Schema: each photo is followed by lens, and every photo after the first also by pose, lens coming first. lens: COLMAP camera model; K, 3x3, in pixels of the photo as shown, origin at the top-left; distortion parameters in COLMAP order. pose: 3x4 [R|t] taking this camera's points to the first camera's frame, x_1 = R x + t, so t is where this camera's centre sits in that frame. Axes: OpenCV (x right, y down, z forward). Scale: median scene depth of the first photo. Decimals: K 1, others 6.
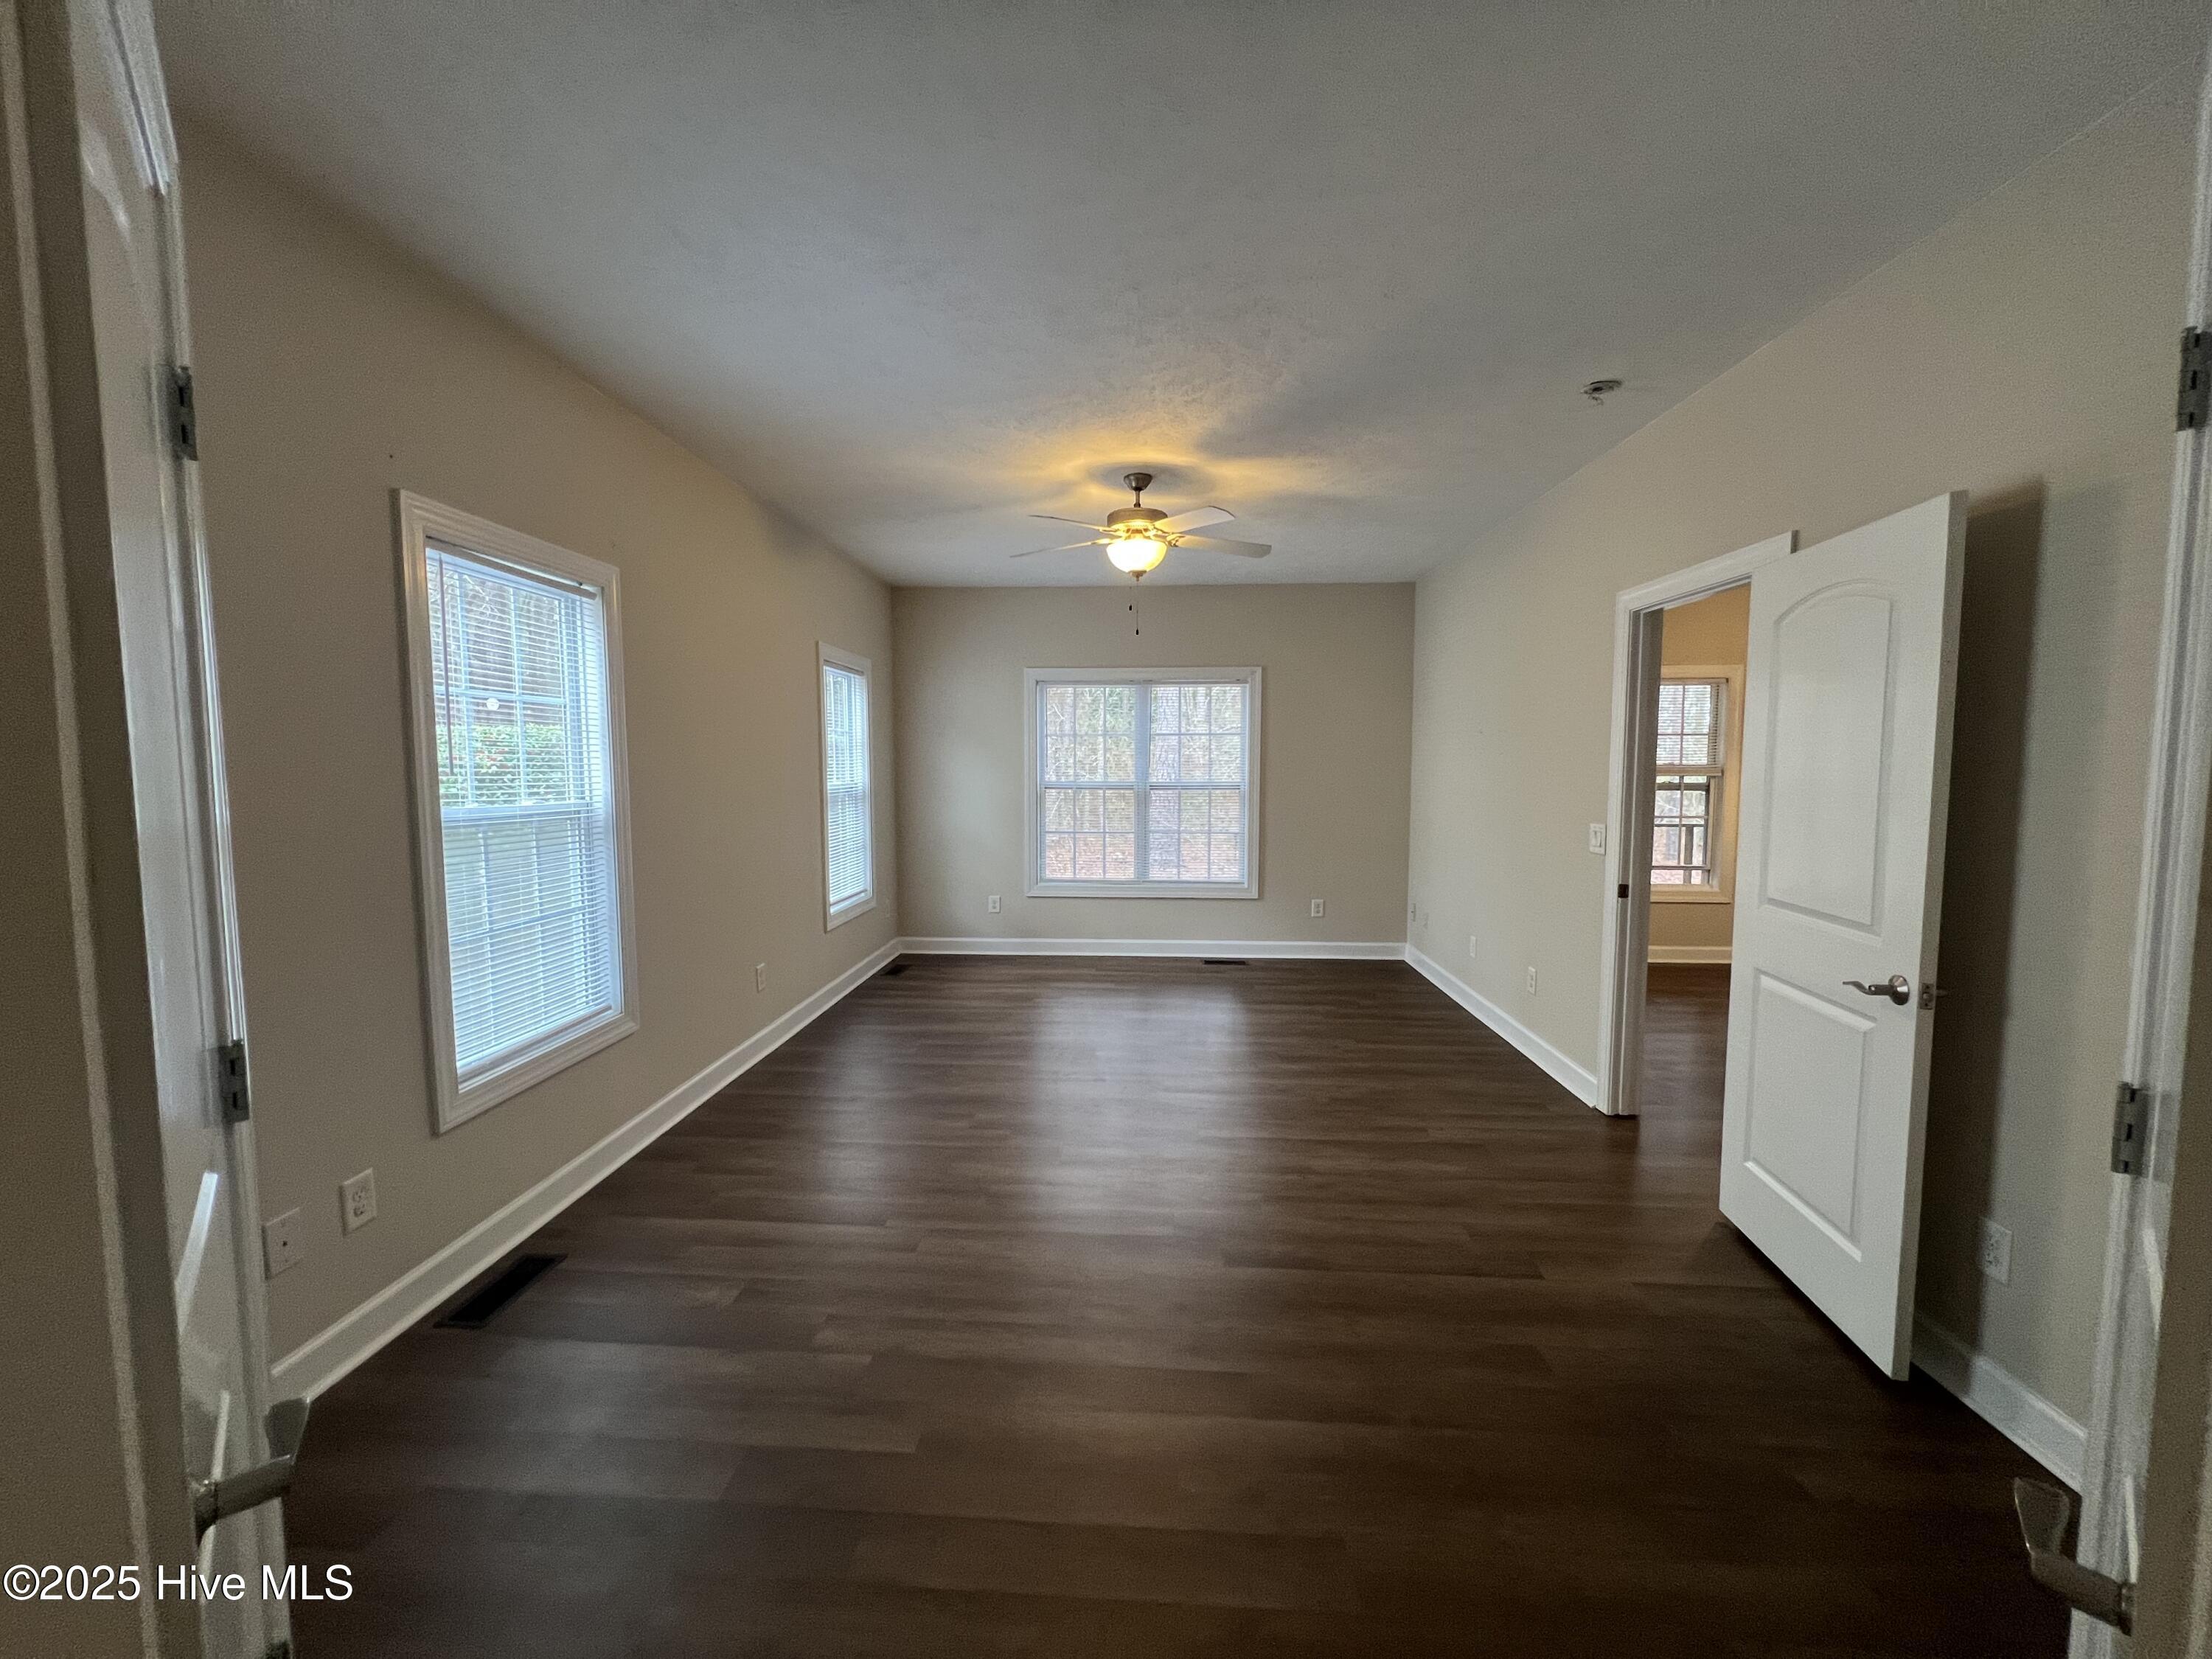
lens RADIAL K [[877.9, 0, 1109.4], [0, 877.9, 826.4], [0, 0, 1]] dist [-0.005960, -0.000066]
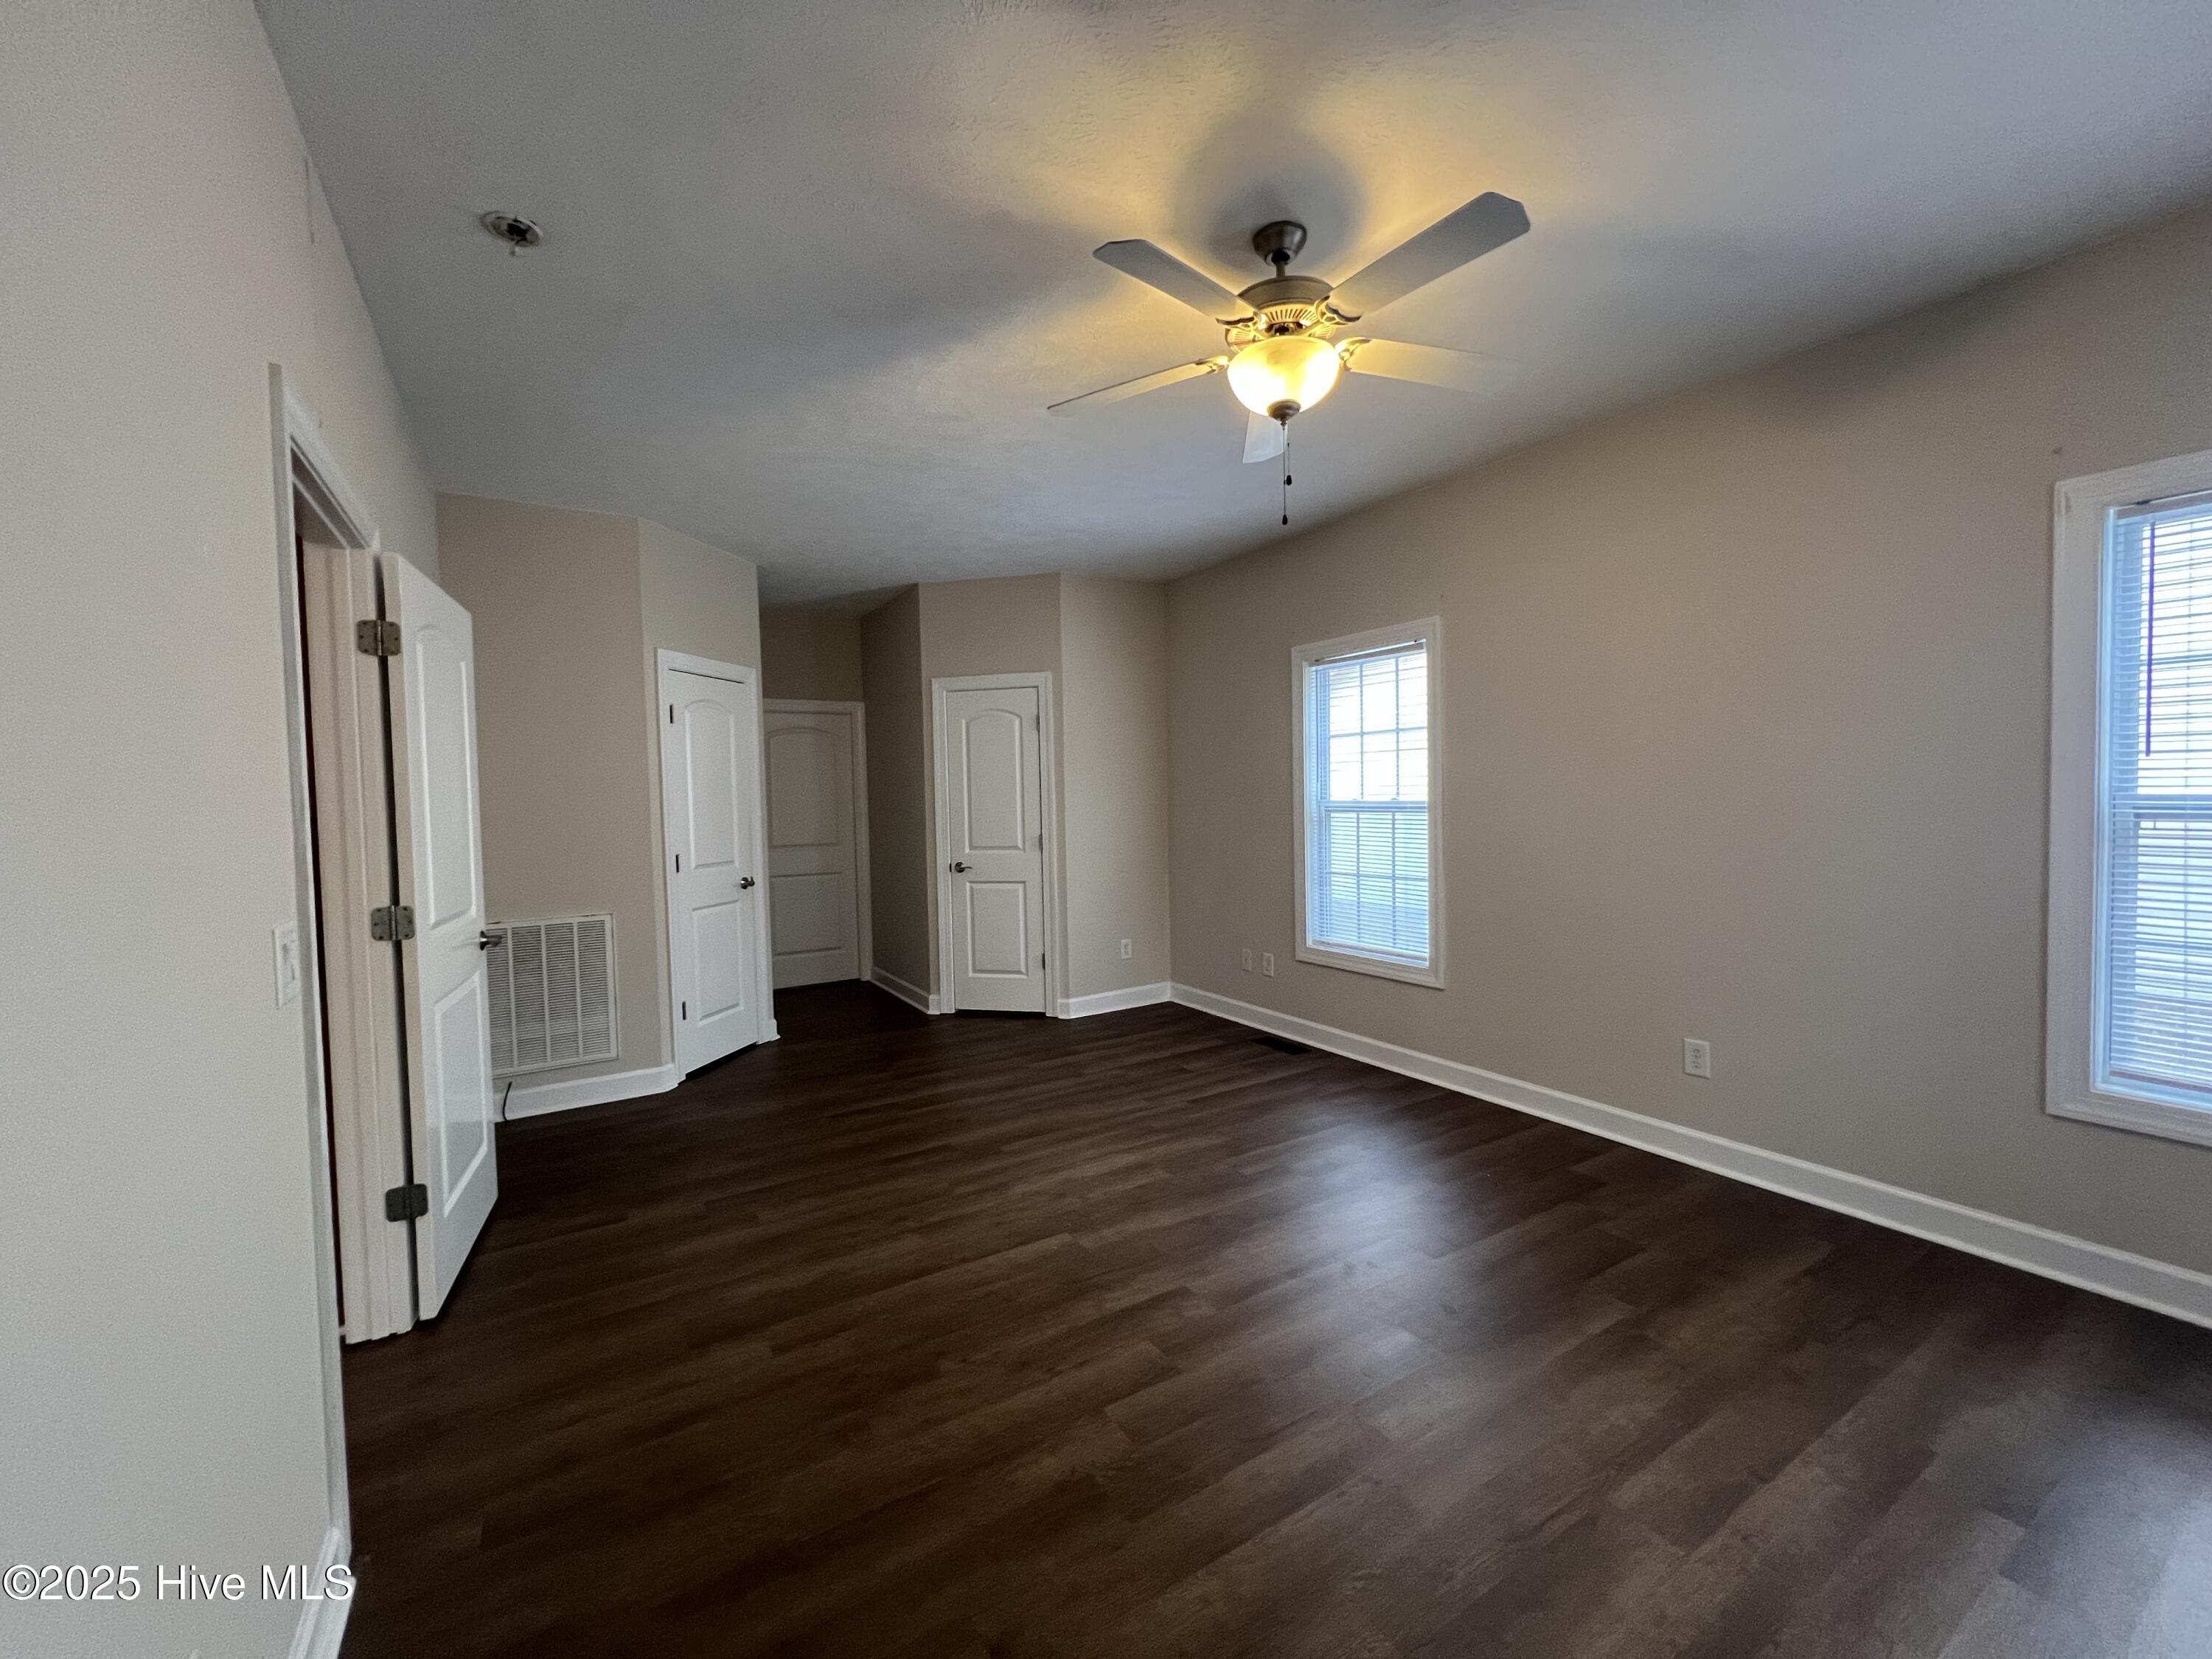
lens RADIAL K [[882.2, 0, 1114.7], [0, 882.2, 826.8], [0, 0, 1]] dist [-0.000818, -0.000247]
pose [[-0.814957, 0.043084, -0.577918, 0.530243], [-0.017190, 0.994997, 0.098418, -0.106477], [0.579267, 0.090141, -0.810138, 1.683761]]
